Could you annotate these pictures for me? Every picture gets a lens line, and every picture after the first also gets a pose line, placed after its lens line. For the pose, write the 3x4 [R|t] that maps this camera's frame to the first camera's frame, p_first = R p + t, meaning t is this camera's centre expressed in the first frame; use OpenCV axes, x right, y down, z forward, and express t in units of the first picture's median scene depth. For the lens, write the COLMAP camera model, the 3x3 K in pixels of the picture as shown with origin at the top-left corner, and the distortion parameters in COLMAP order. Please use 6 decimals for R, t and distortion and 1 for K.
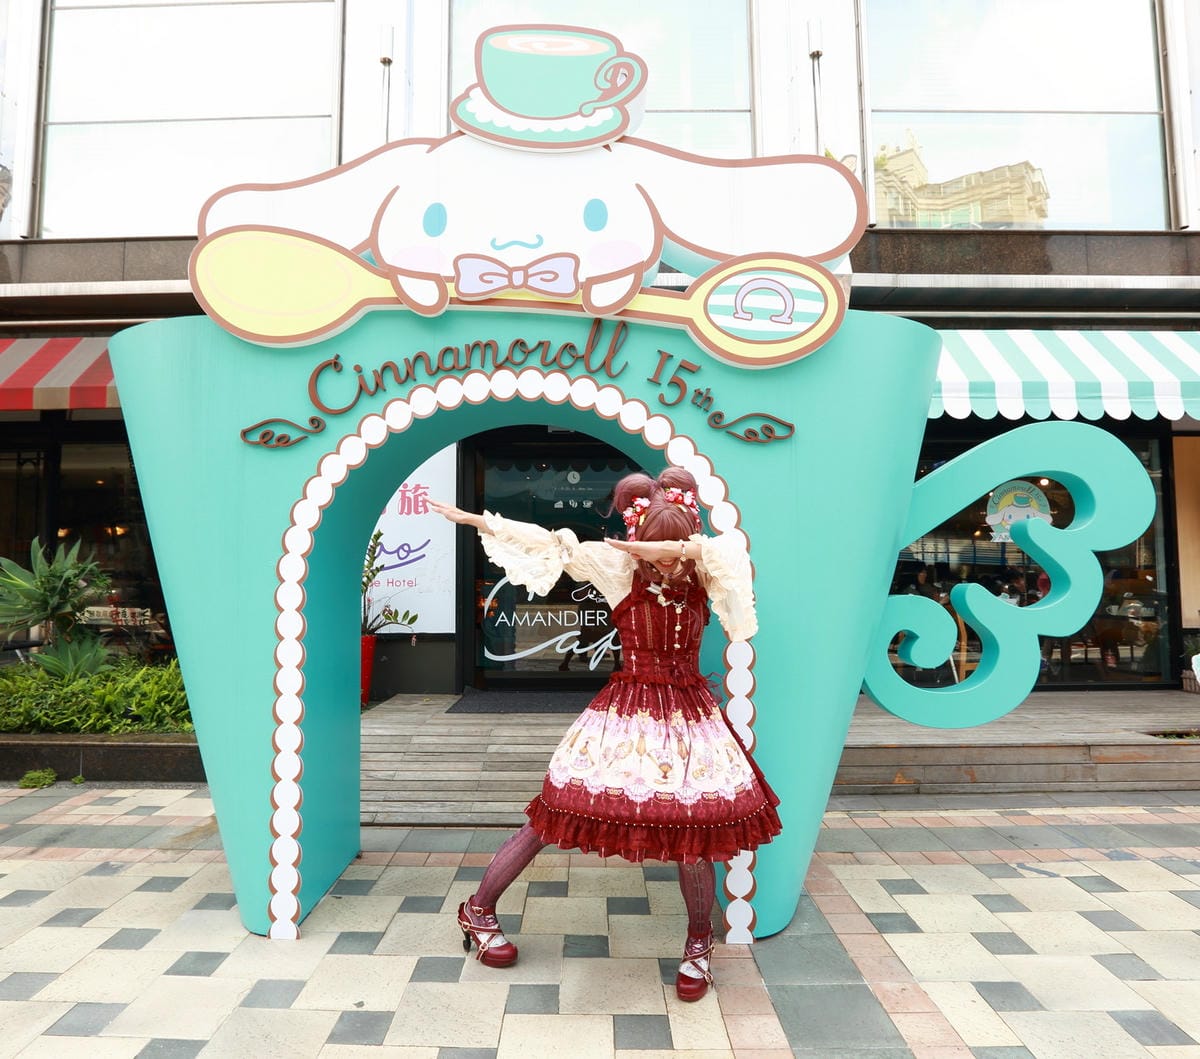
lens RADIAL K [[752.0, 0, 570.8], [0, 752.0, 536.8], [0, 0, 1]] dist [-0.060891, 0.030540]
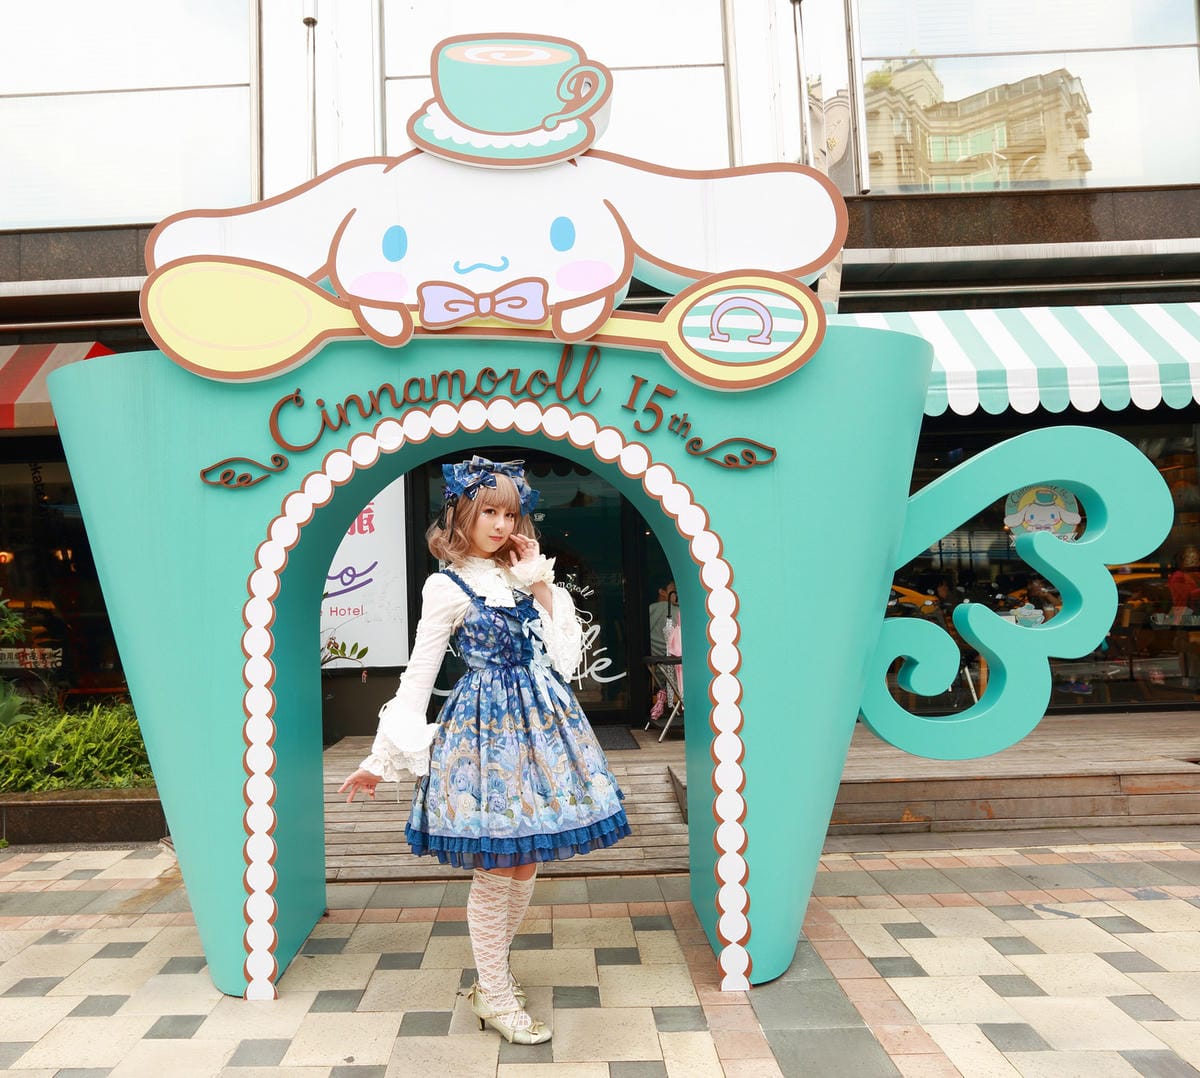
lens RADIAL K [[895.3, 0, 520.1], [0, 895.3, 537.0], [0, 0, 1]] dist [-0.048665, 0.044575]
pose [[0.999560, -0.029101, -0.005754, -0.026536], [0.029080, 0.999570, -0.003773, -0.040955], [0.005861, 0.003604, 0.999976, -0.147376]]
